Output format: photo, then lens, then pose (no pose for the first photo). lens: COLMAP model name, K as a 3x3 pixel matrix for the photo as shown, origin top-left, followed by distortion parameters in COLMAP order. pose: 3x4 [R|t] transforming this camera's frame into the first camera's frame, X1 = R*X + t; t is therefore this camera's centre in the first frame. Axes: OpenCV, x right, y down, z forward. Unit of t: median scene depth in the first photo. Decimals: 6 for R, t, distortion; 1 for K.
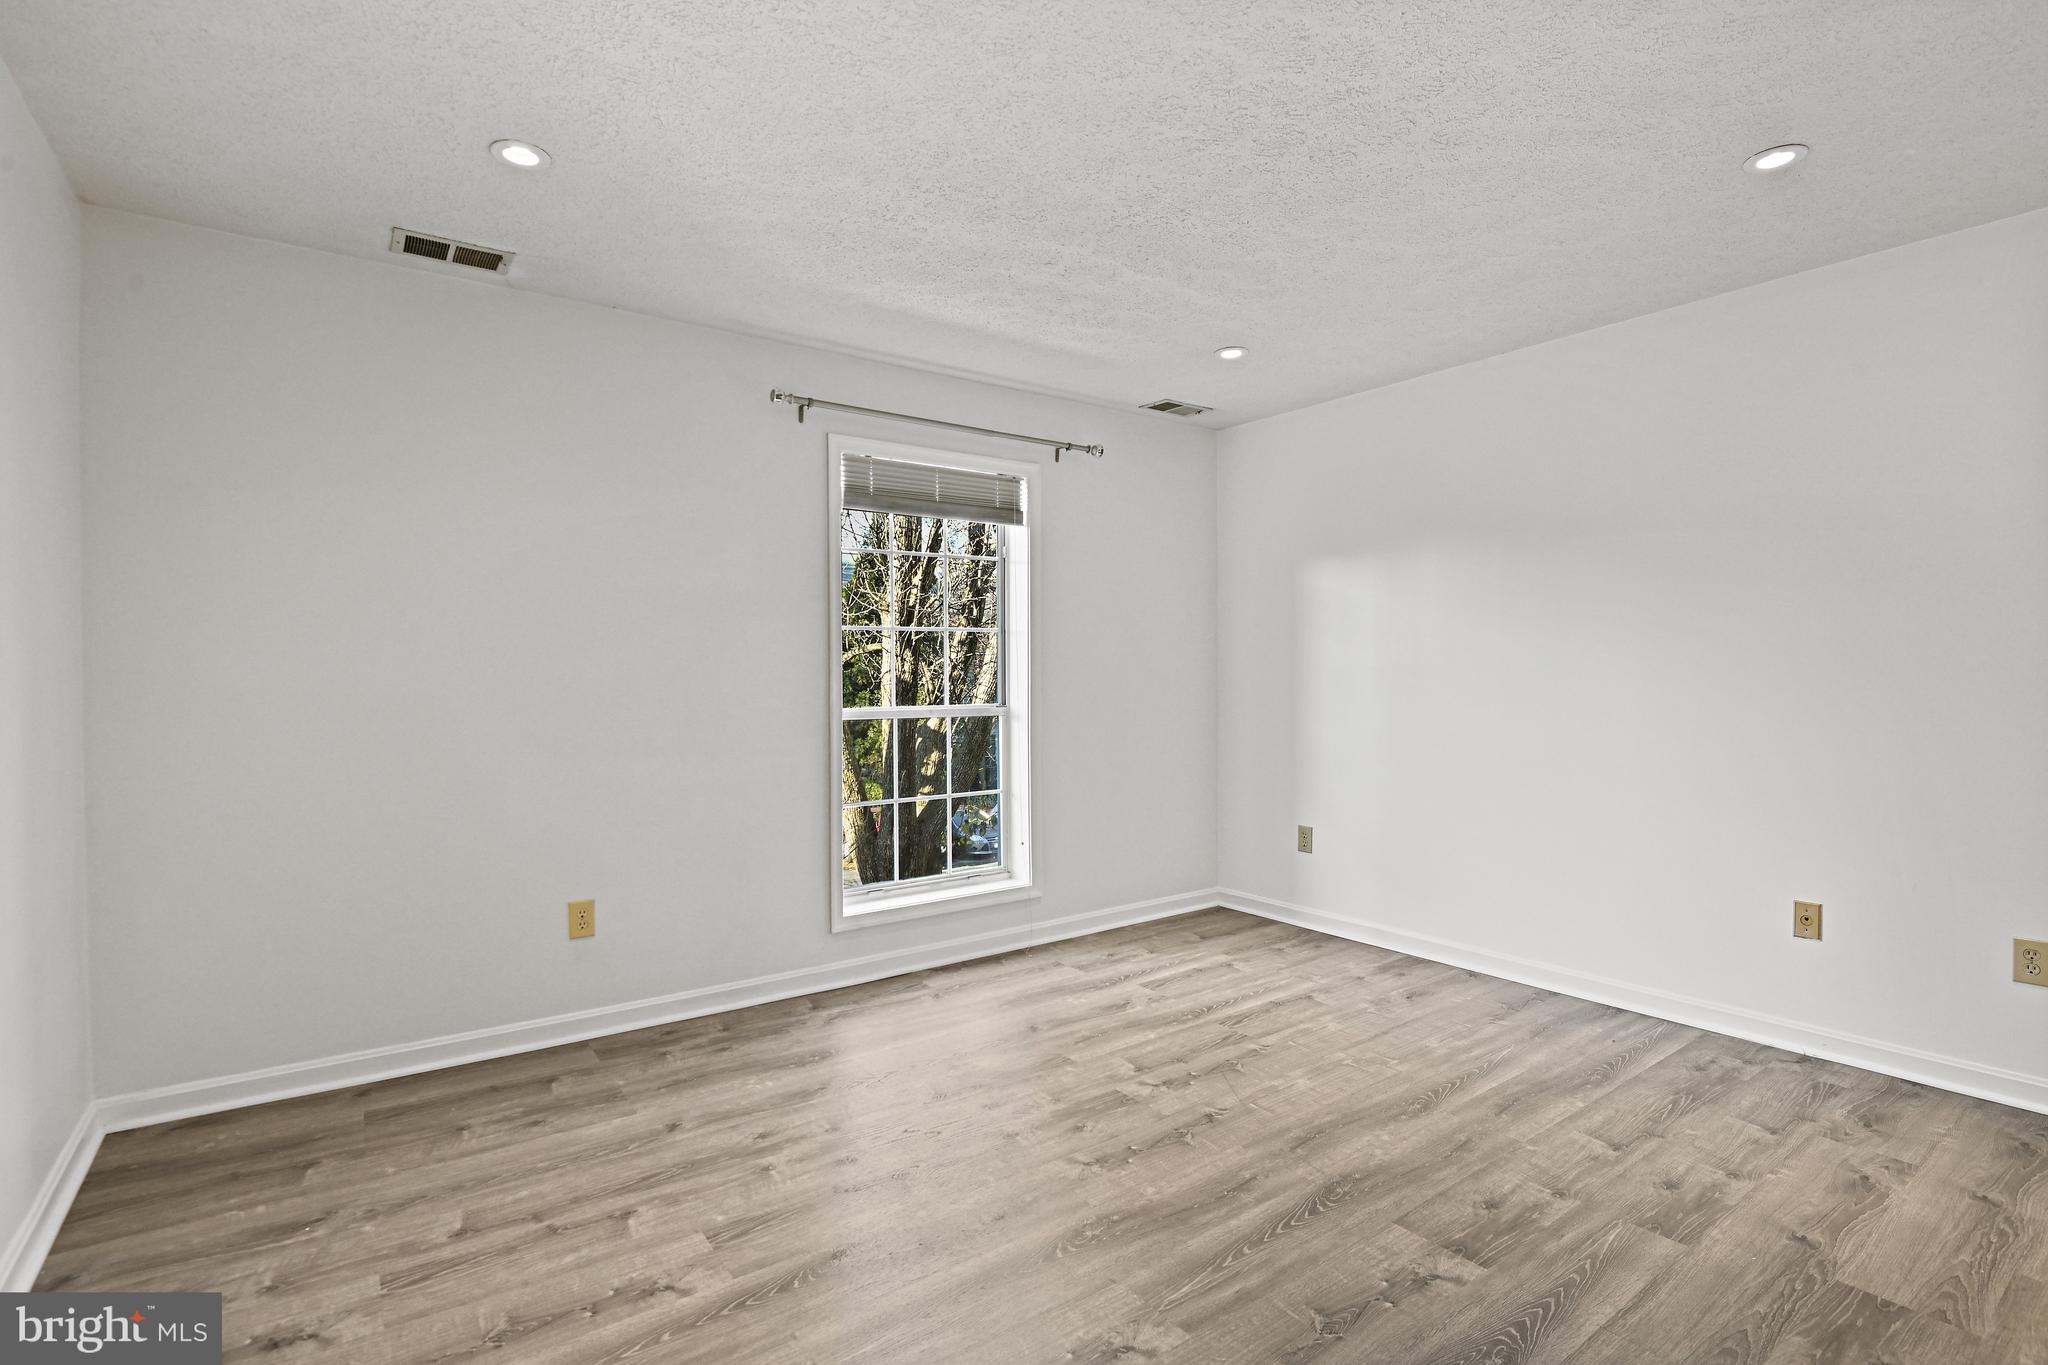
lens RADIAL K [[954.9, 0, 1024.5], [0, 954.9, 677.4], [0, 0, 1]] dist [-0.018958, -0.001842]
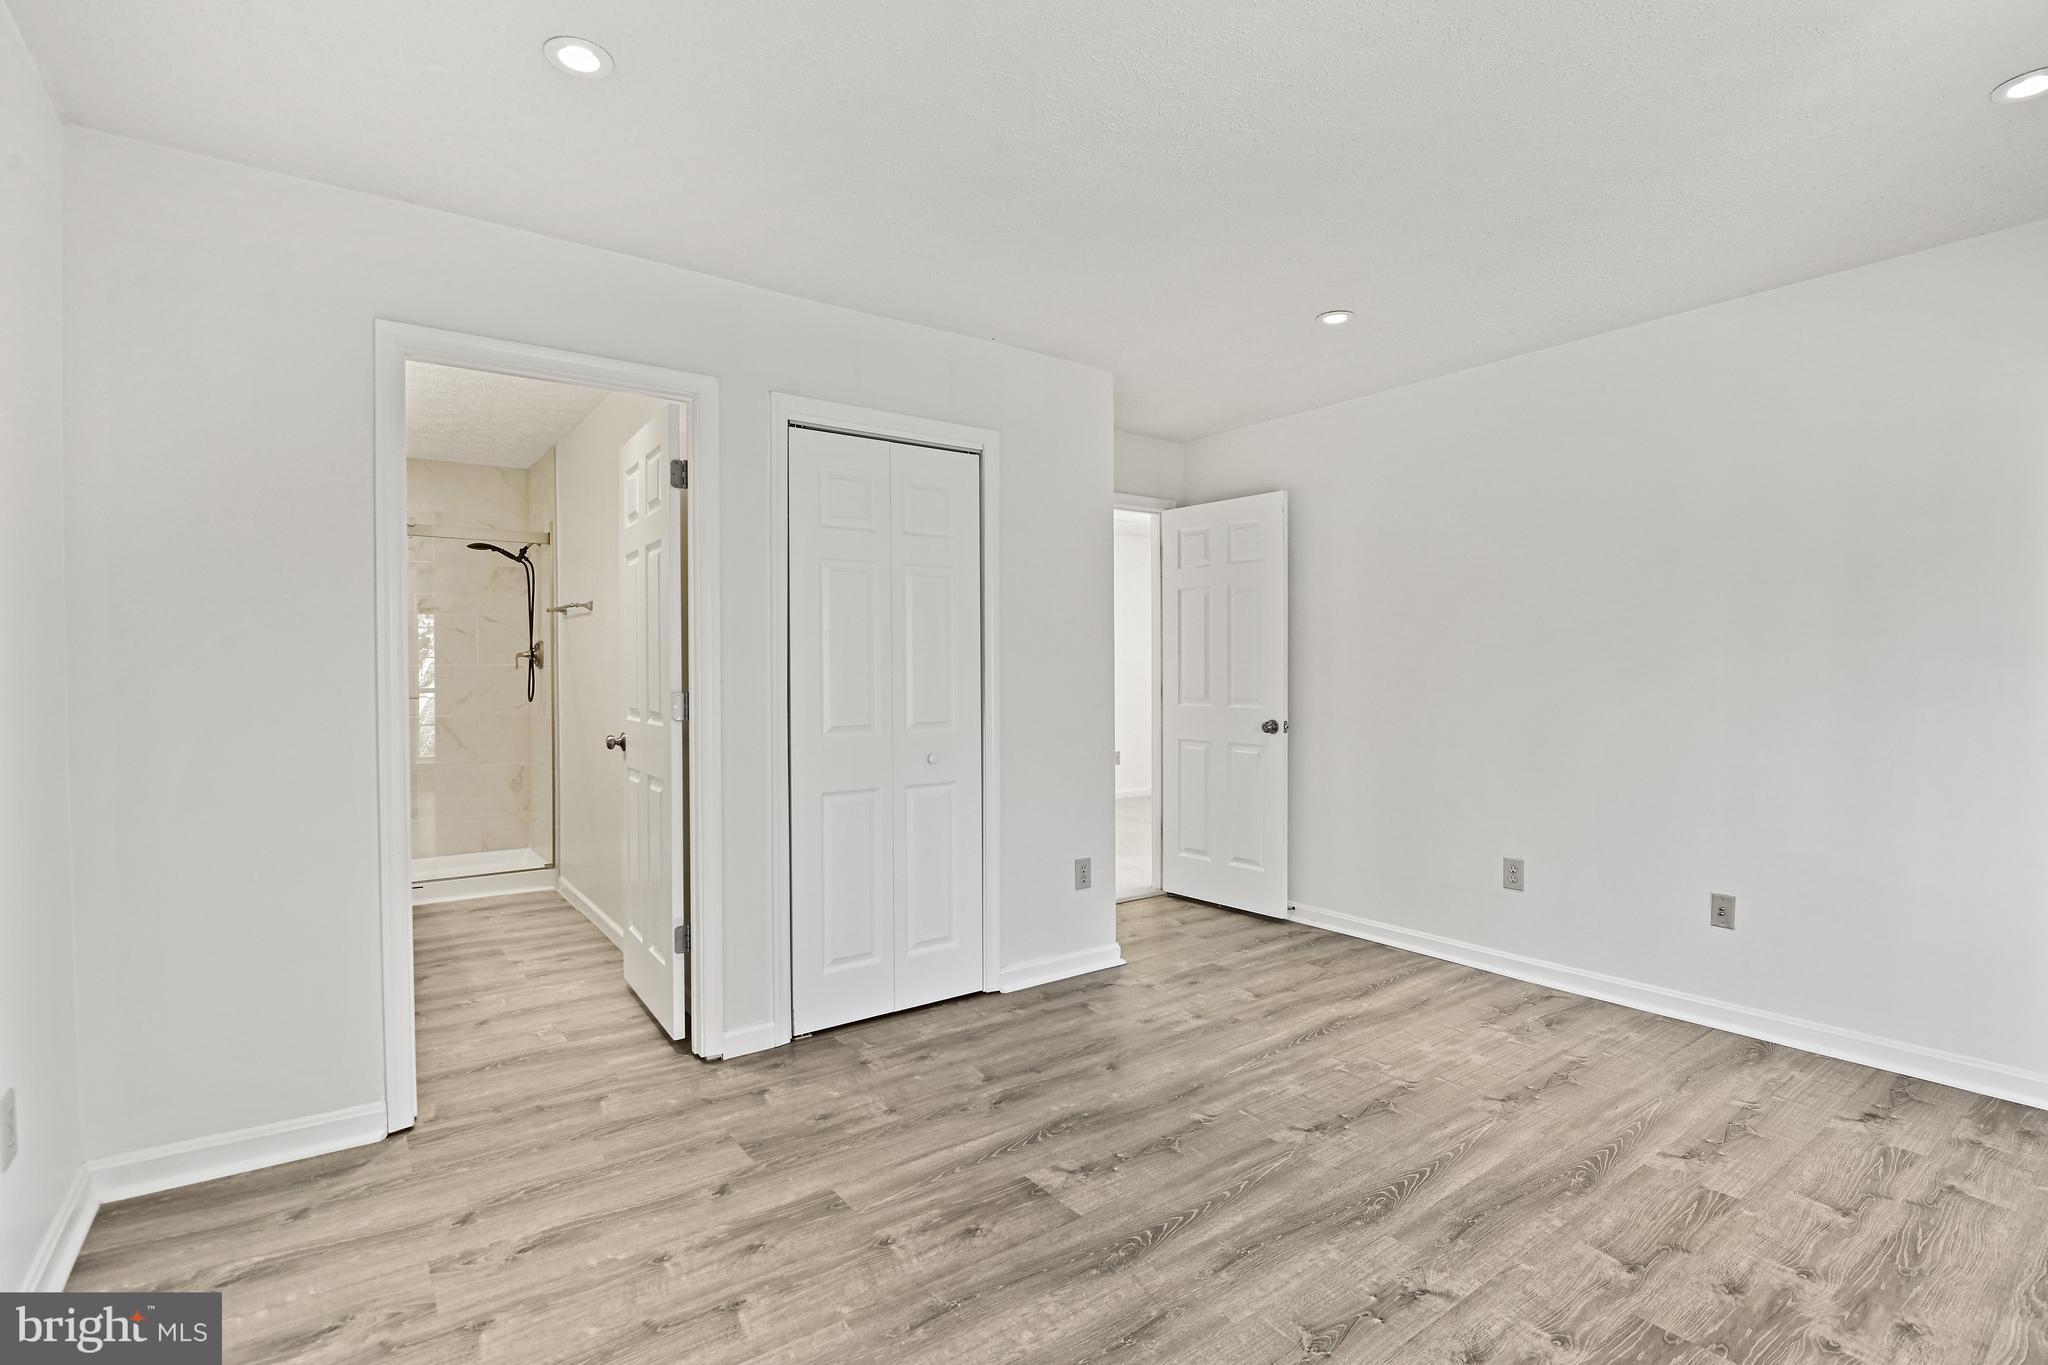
lens RADIAL K [[954.9, 0, 1023.4], [0, 954.9, 678.7], [0, 0, 1]] dist [-0.018958, -0.001842]
pose [[-0.999946, 0.008884, -0.005475, 0.463320], [0.008814, 0.999880, 0.012761, -0.014417], [0.005588, 0.012712, -0.999904, 2.054859]]
